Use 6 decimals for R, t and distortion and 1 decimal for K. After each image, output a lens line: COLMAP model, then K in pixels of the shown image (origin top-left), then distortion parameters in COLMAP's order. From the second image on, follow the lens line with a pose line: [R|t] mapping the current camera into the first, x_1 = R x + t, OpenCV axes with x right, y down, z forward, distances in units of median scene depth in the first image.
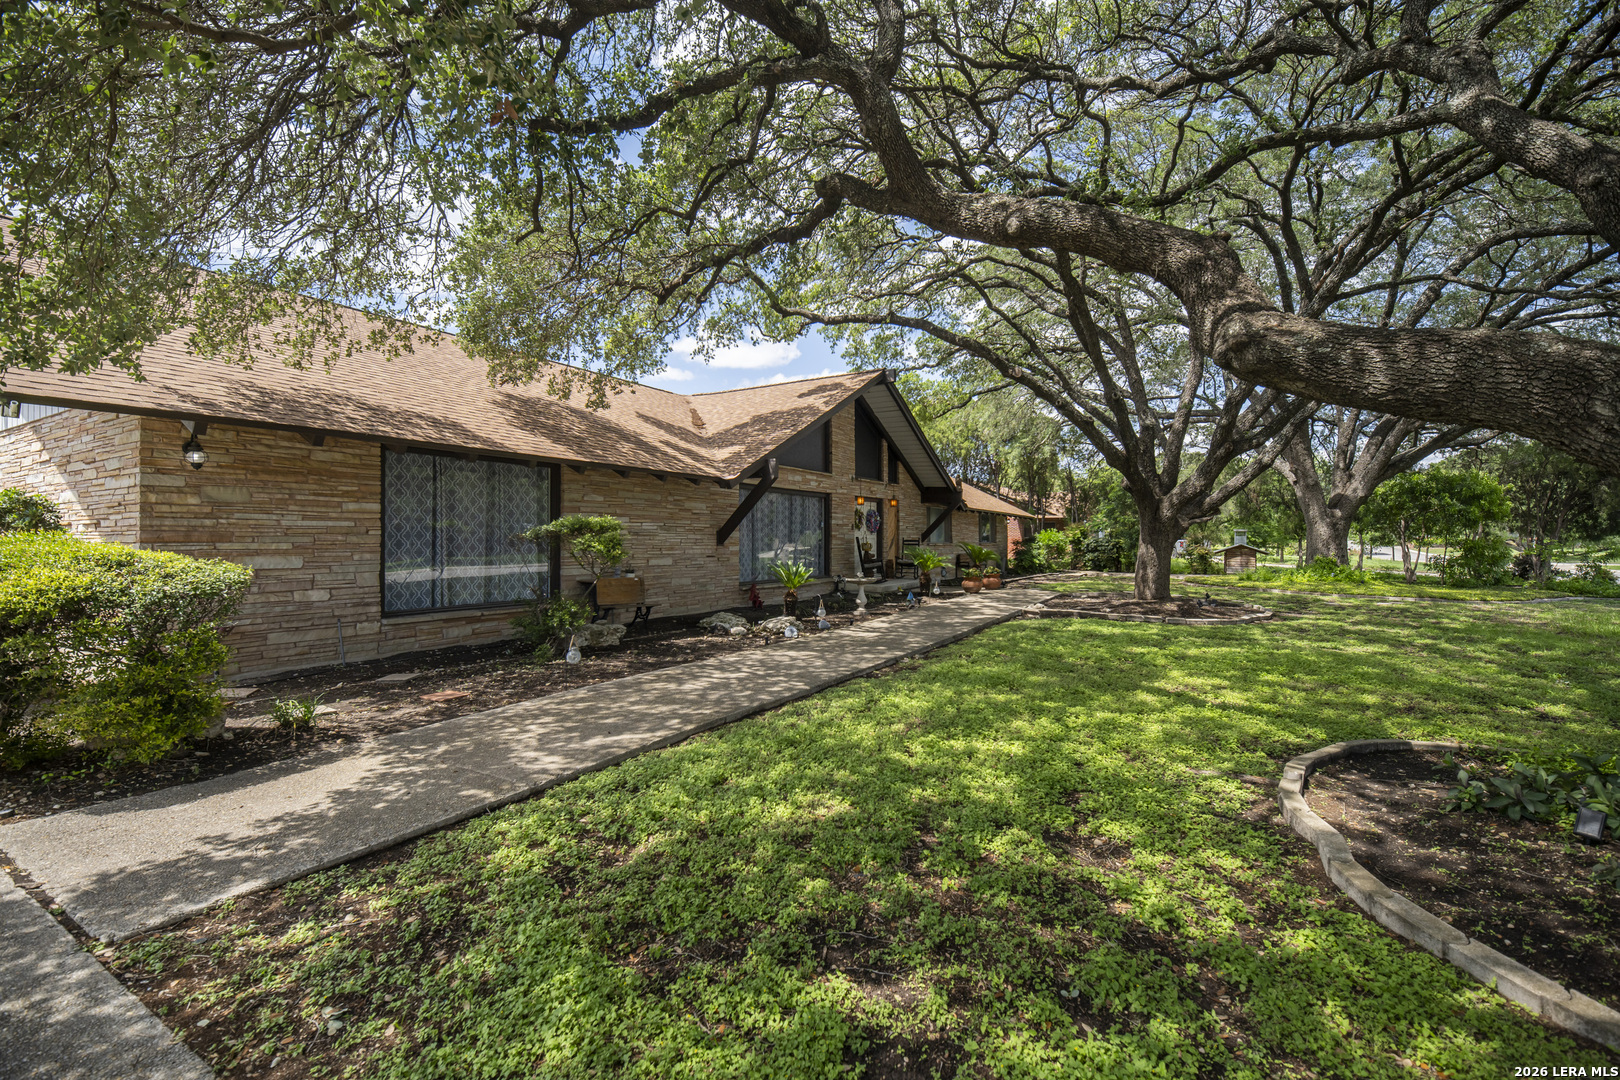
lens RADIAL K [[704.6, 0, 806.3], [0, 704.6, 538.7], [0, 0, 1]] dist [-0.008609, -0.001632]
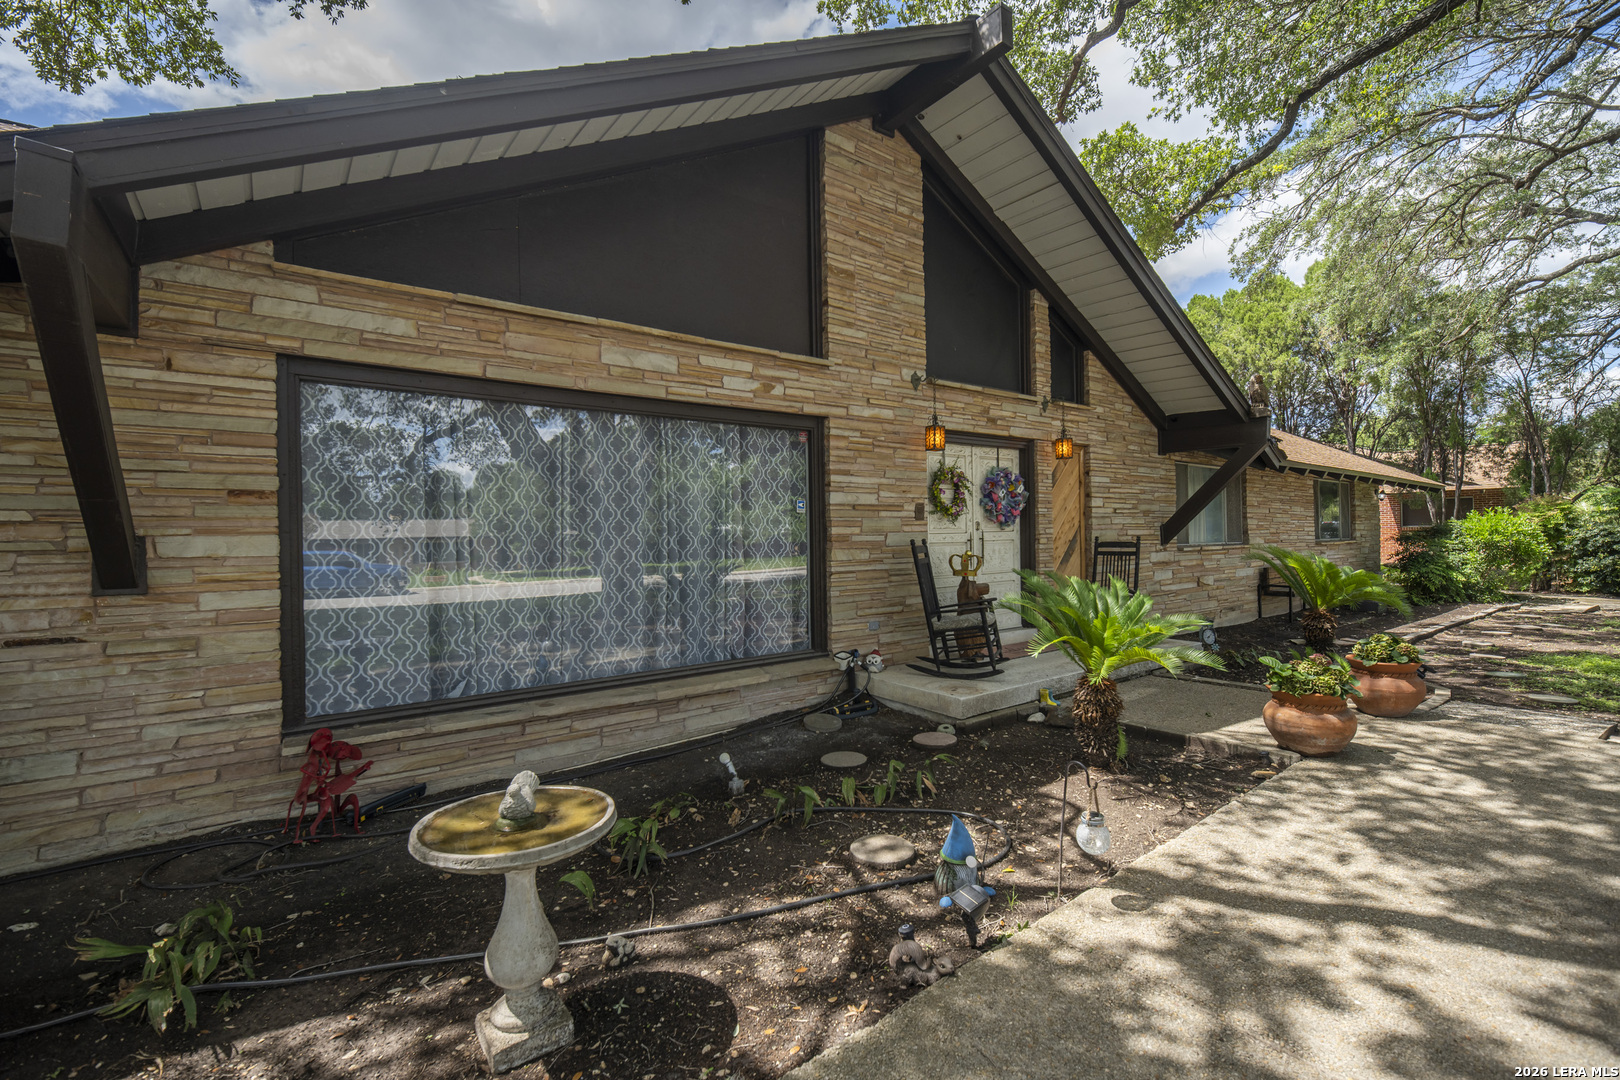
lens RADIAL K [[704.6, 0, 815.6], [0, 704.6, 533.2], [0, 0, 1]] dist [-0.008609, -0.001632]
pose [[0.932288, -0.017703, -0.361284, 0.110122], [0.017429, 0.999840, -0.004018, -0.003633], [0.361297, -0.002551, 0.932447, 0.474254]]
